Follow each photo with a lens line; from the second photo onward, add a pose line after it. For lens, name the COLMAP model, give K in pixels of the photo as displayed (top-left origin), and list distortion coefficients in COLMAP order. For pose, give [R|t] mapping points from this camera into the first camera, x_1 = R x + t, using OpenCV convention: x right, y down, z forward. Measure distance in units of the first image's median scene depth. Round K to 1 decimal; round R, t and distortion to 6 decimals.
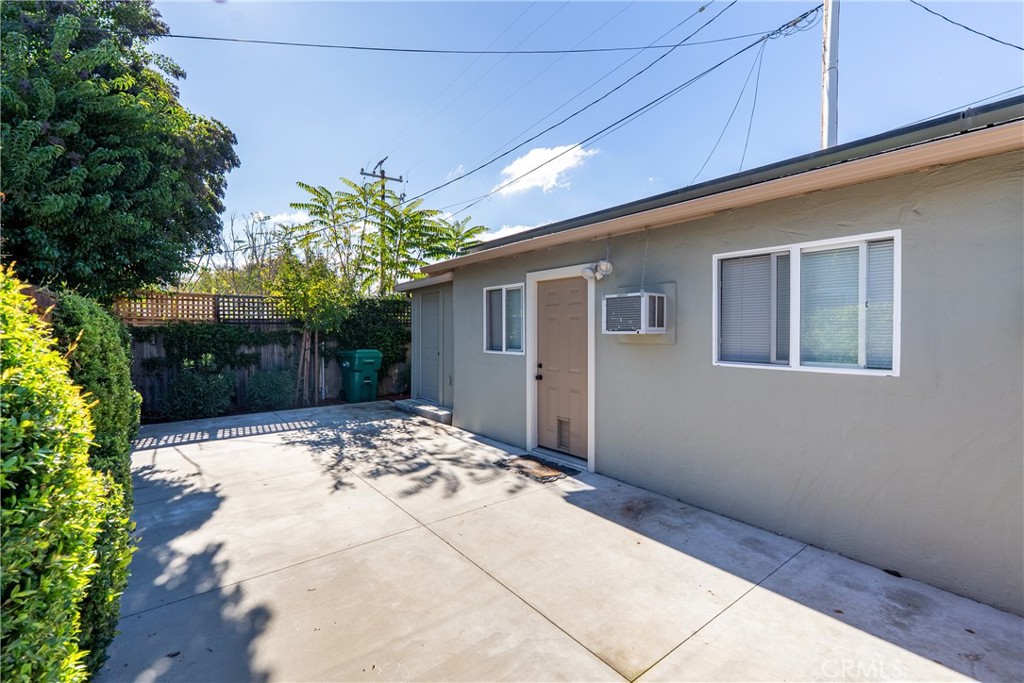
lens RADIAL K [[466.2, 0, 514.5], [0, 466.2, 330.9], [0, 0, 1]] dist [-0.021324, 0.013500]
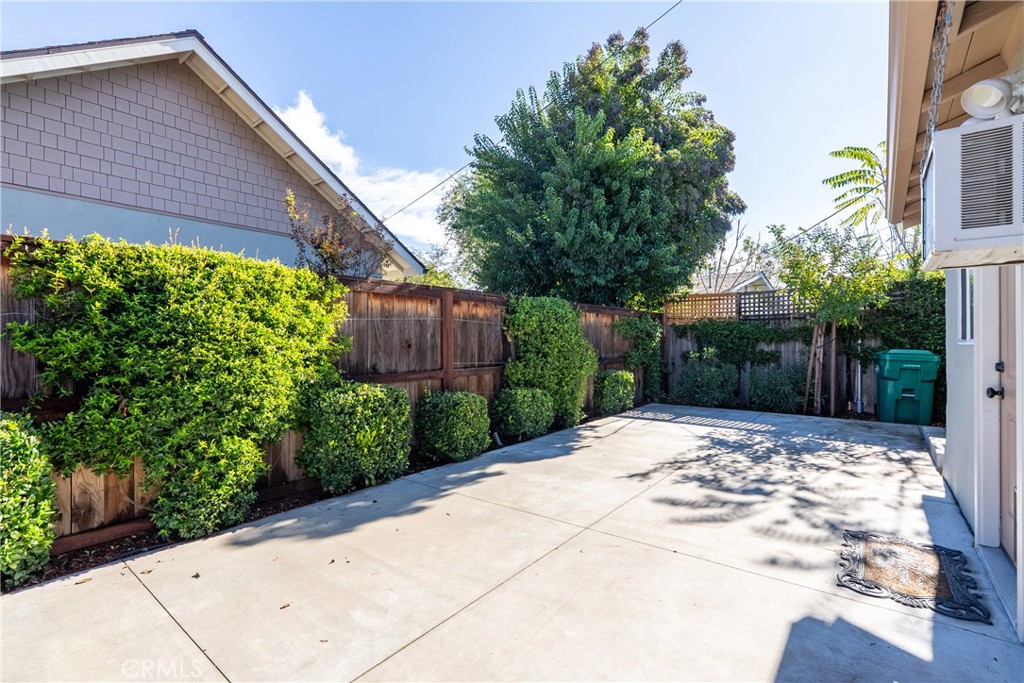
lens RADIAL K [[466.2, 0, 514.5], [0, 466.2, 330.9], [0, 0, 1]] dist [-0.021324, 0.013500]
pose [[0.228373, -0.019987, -0.973368, 0.430448], [-0.008235, 0.999714, -0.022460, 0.060340], [0.973539, 0.013145, 0.228143, 0.488858]]
